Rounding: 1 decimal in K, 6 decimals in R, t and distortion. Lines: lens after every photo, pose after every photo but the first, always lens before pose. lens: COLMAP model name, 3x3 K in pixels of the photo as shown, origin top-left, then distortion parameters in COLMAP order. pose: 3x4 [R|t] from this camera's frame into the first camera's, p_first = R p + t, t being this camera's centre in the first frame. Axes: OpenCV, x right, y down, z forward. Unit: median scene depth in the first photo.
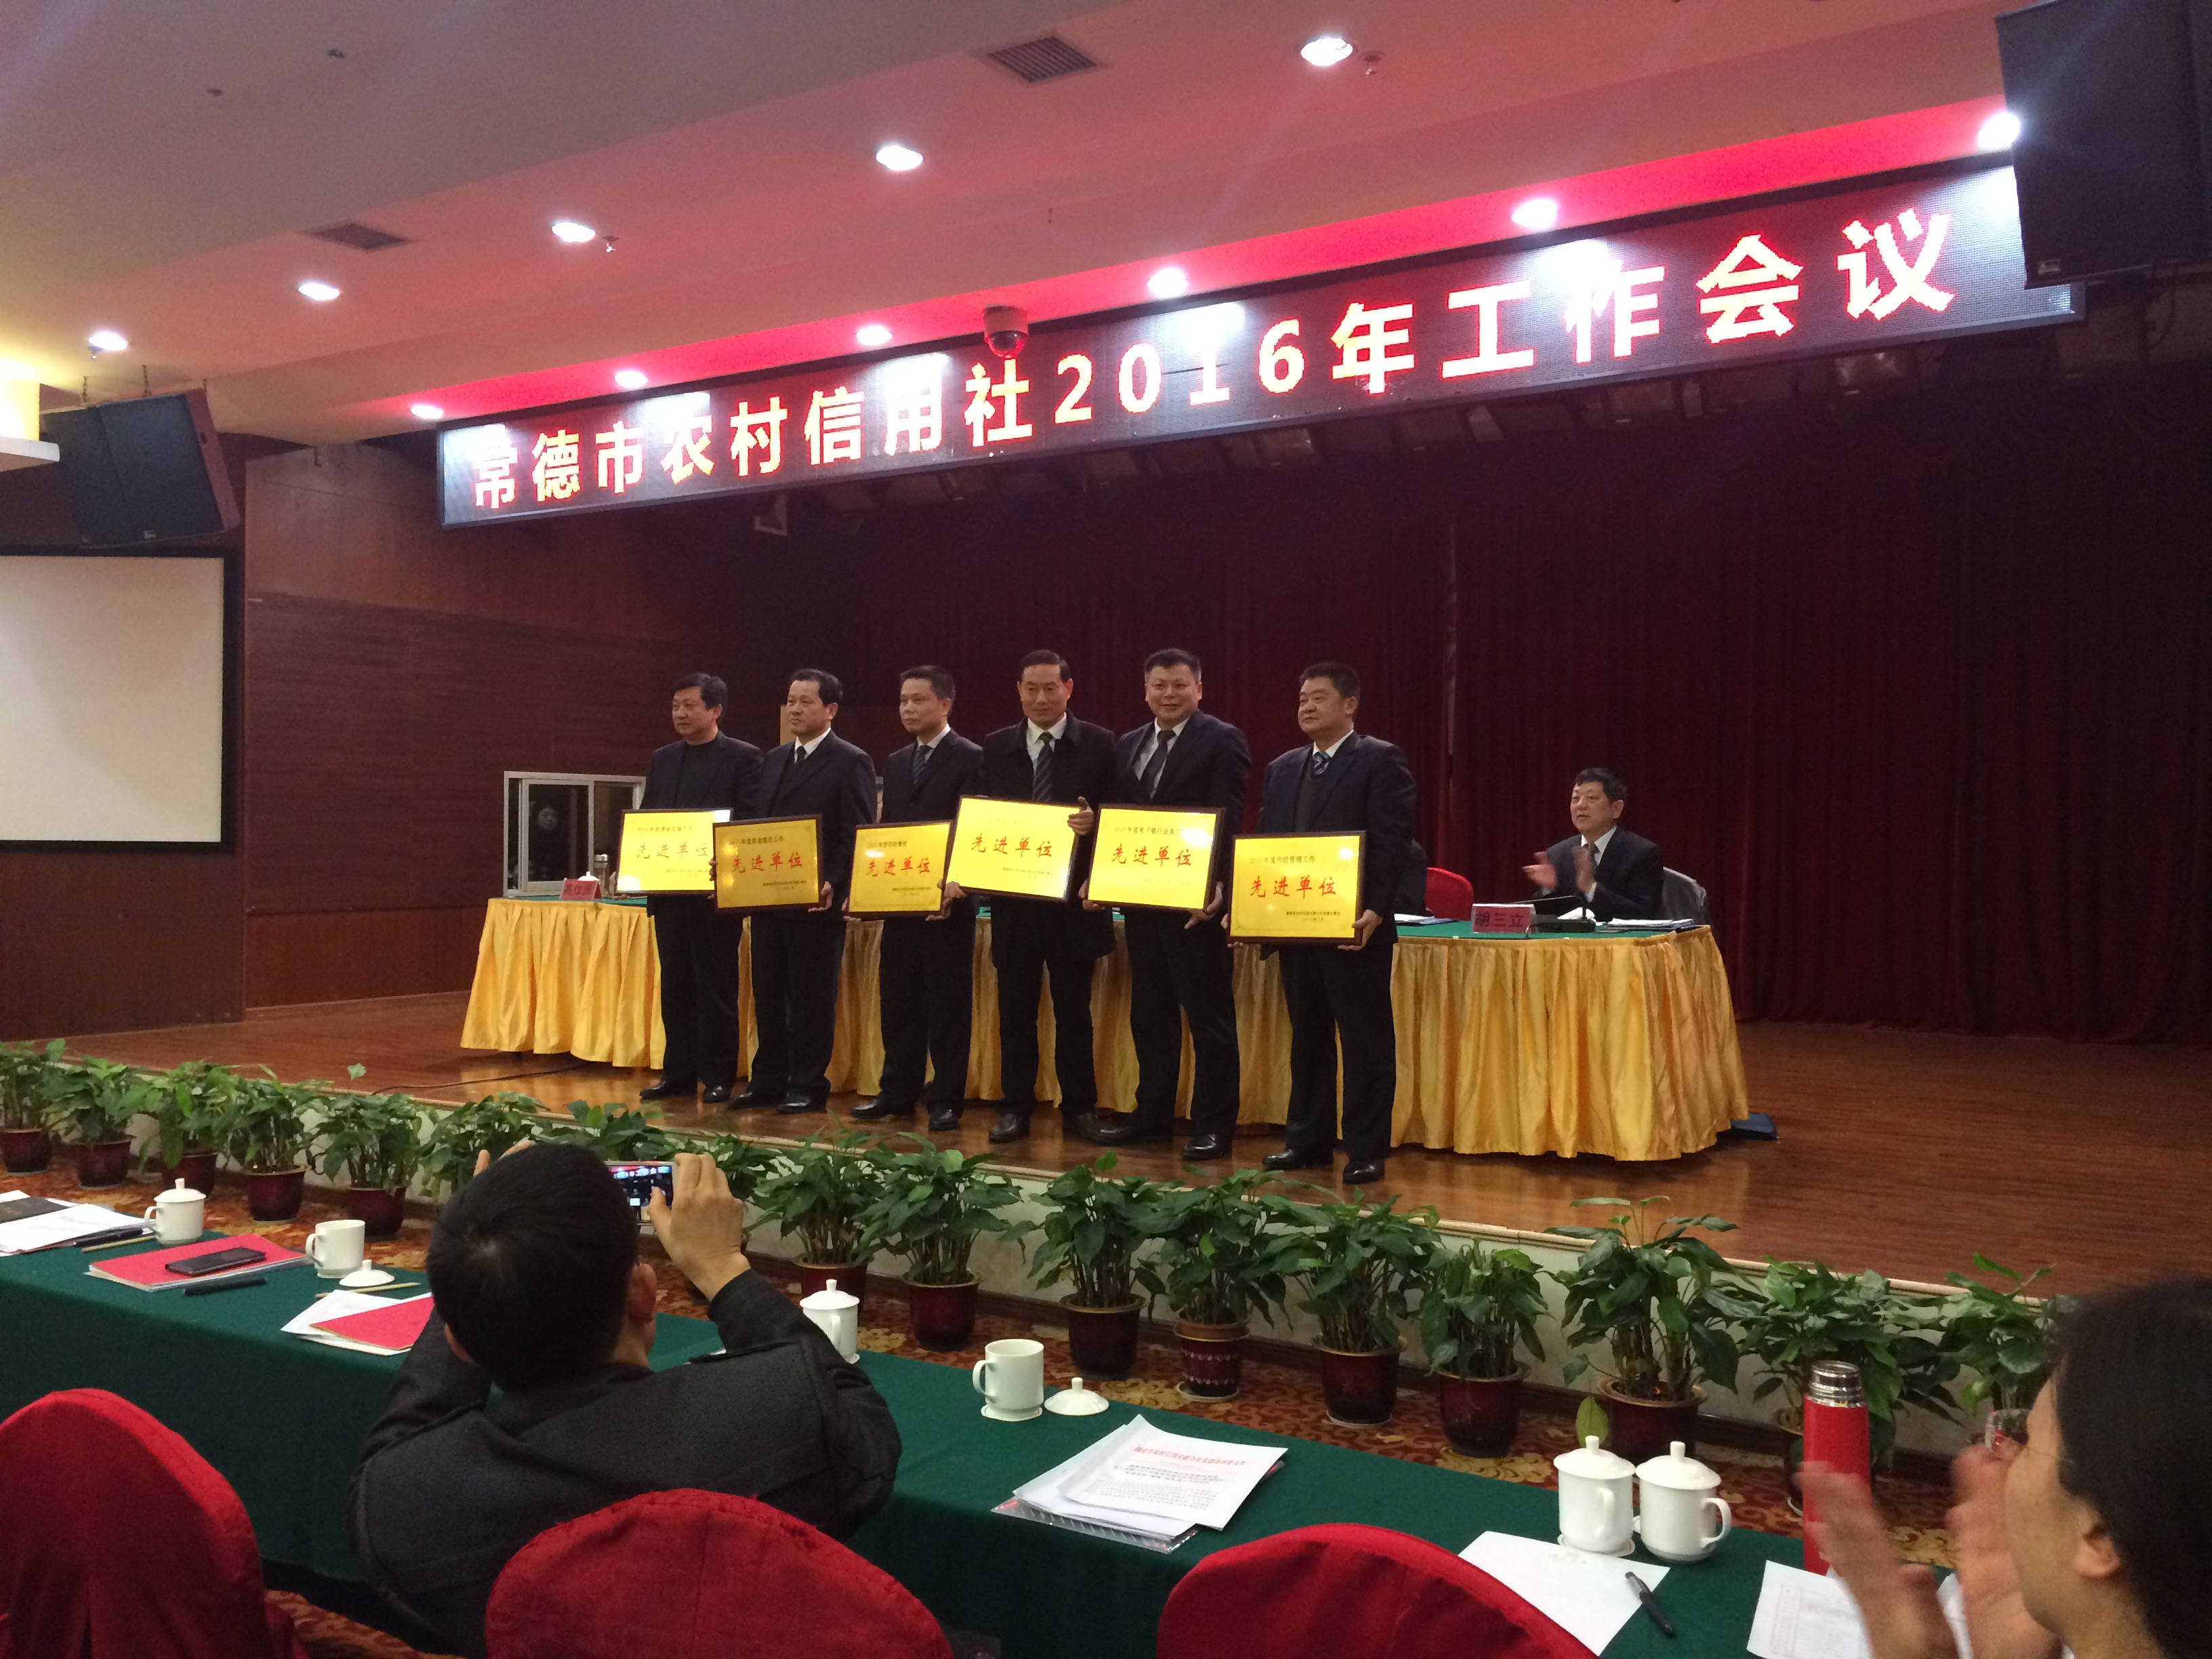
lens RADIAL K [[1859.2, 0, 1101.7], [0, 1859.2, 826.4], [0, 0, 1]] dist [0.047210, -0.003557]
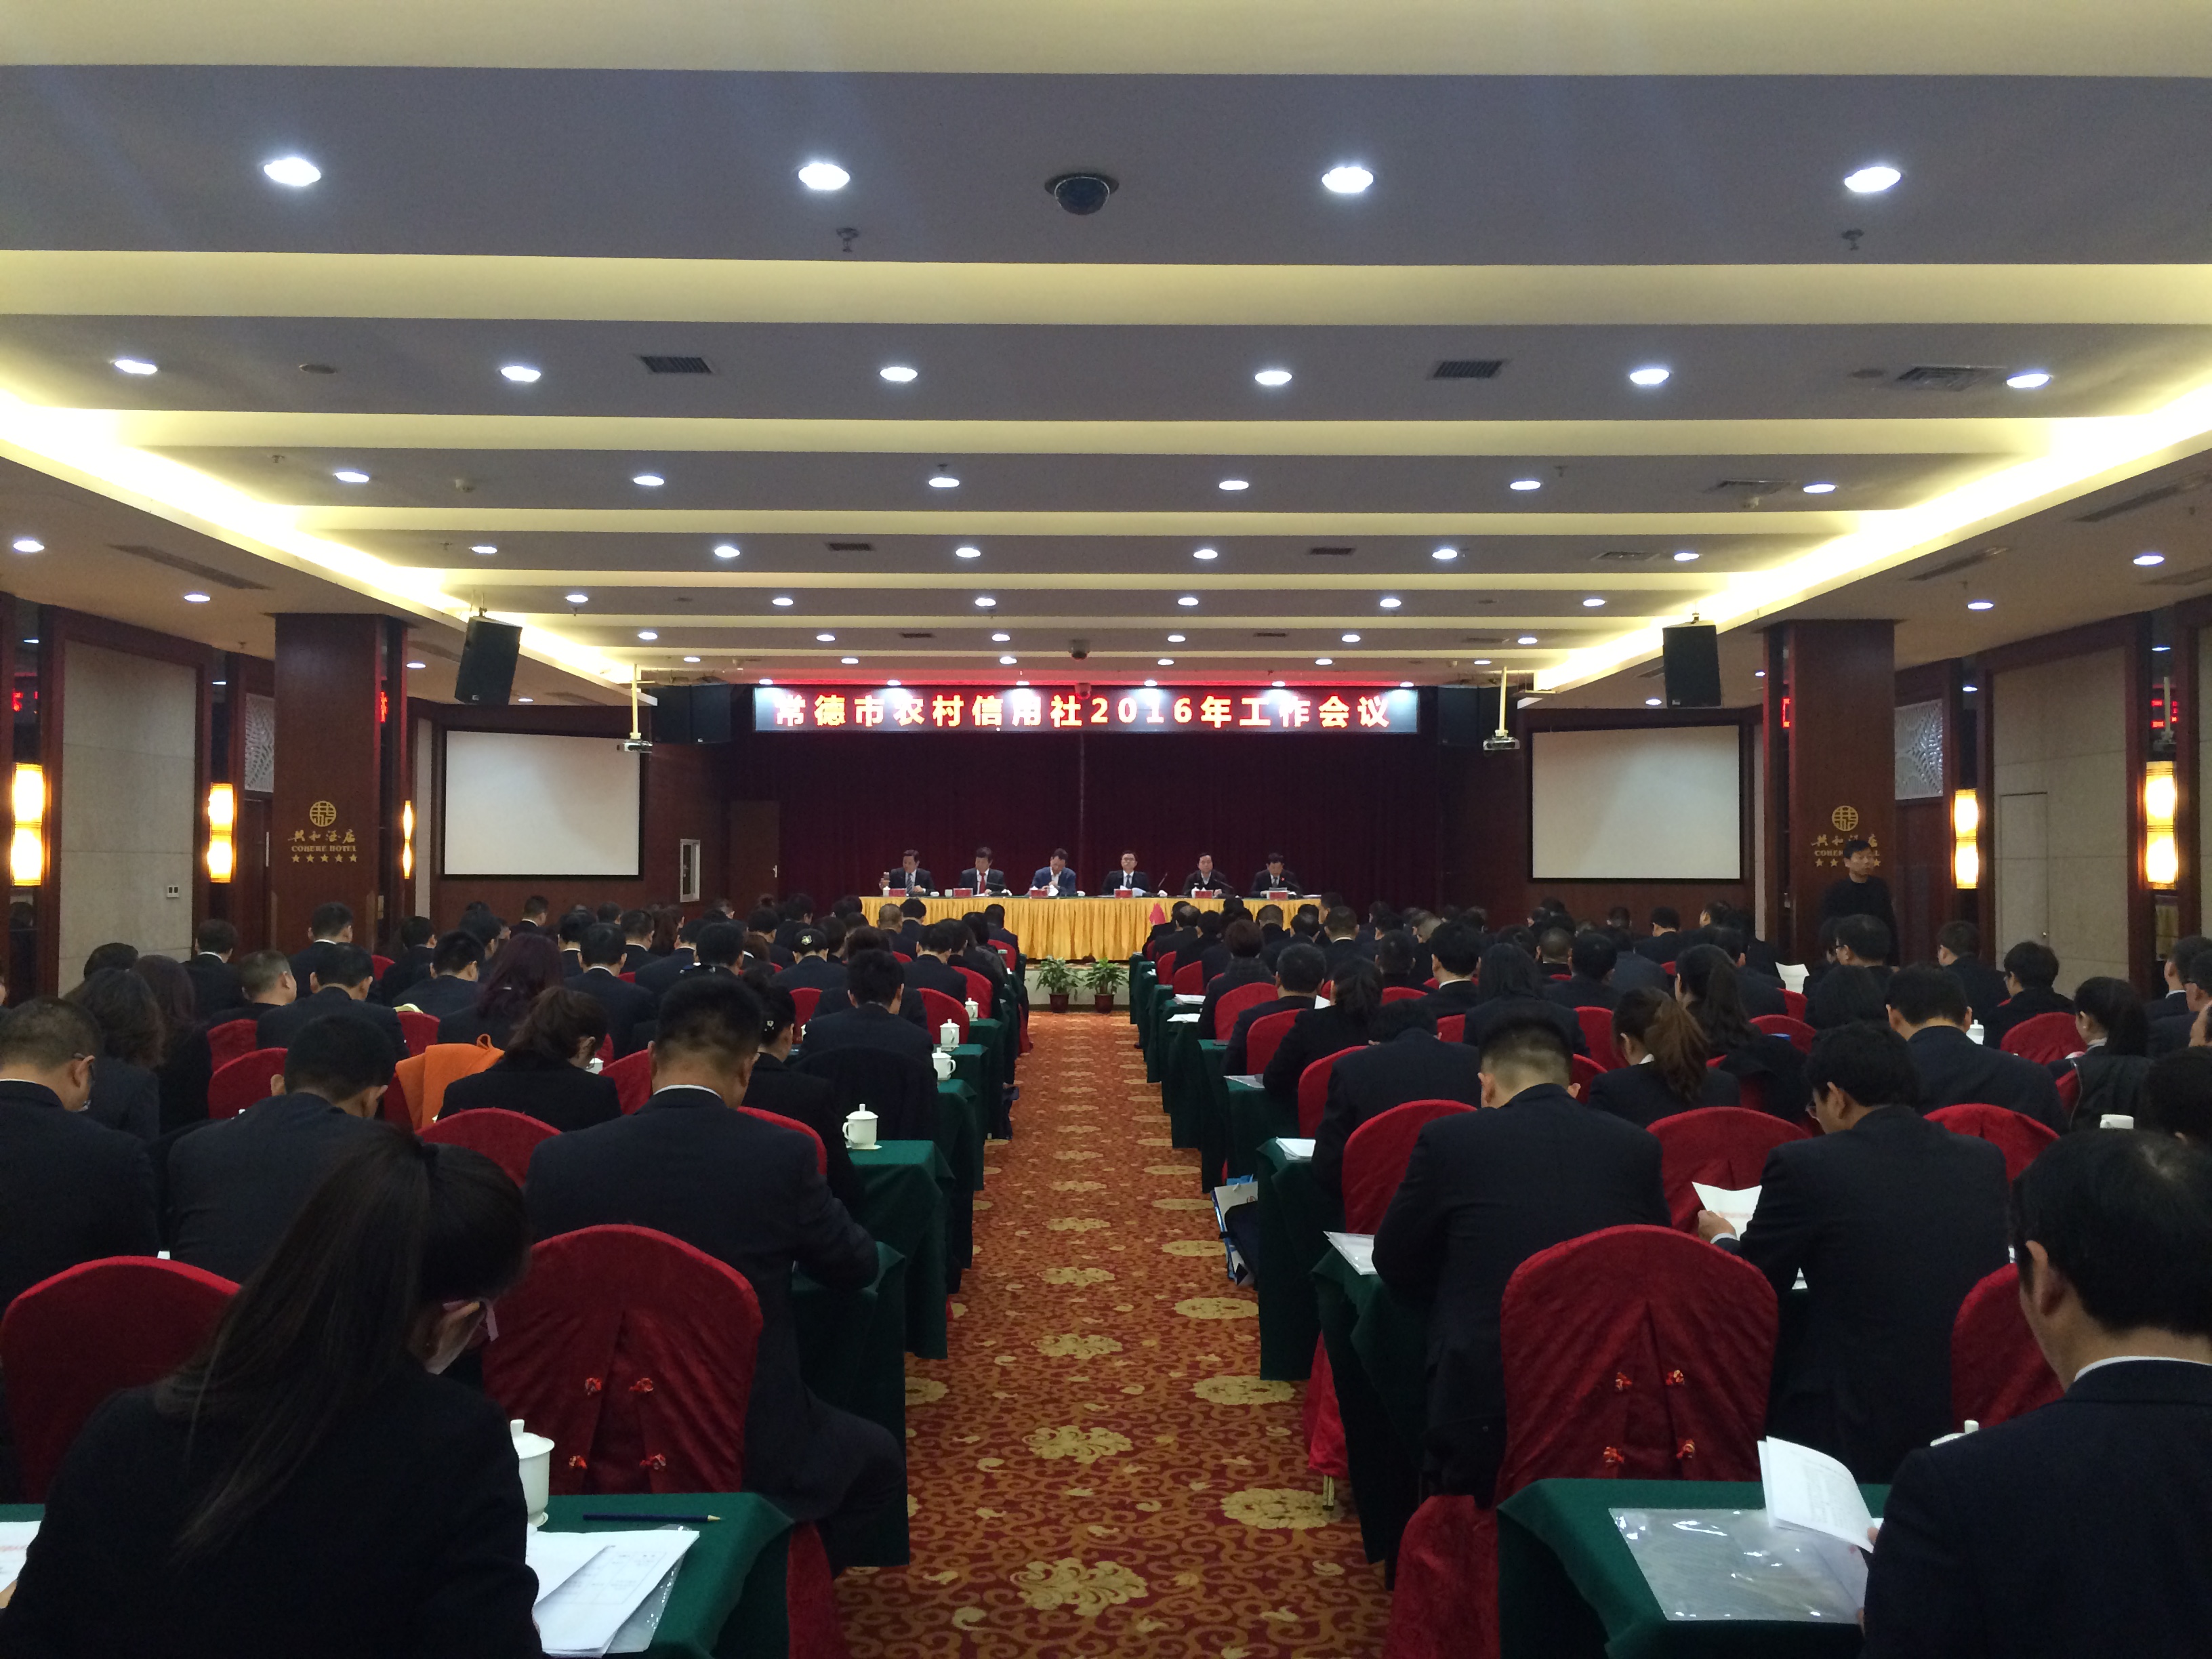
lens RADIAL K [[1859.2, 0, 1102.4], [0, 1859.2, 828.0], [0, 0, 1]] dist [0.047210, -0.003557]
pose [[0.846691, -0.001700, 0.532082, -1.462131], [0.001454, 0.999999, 0.000882, -0.059672], [-0.532083, 0.000027, 0.846692, -1.332288]]
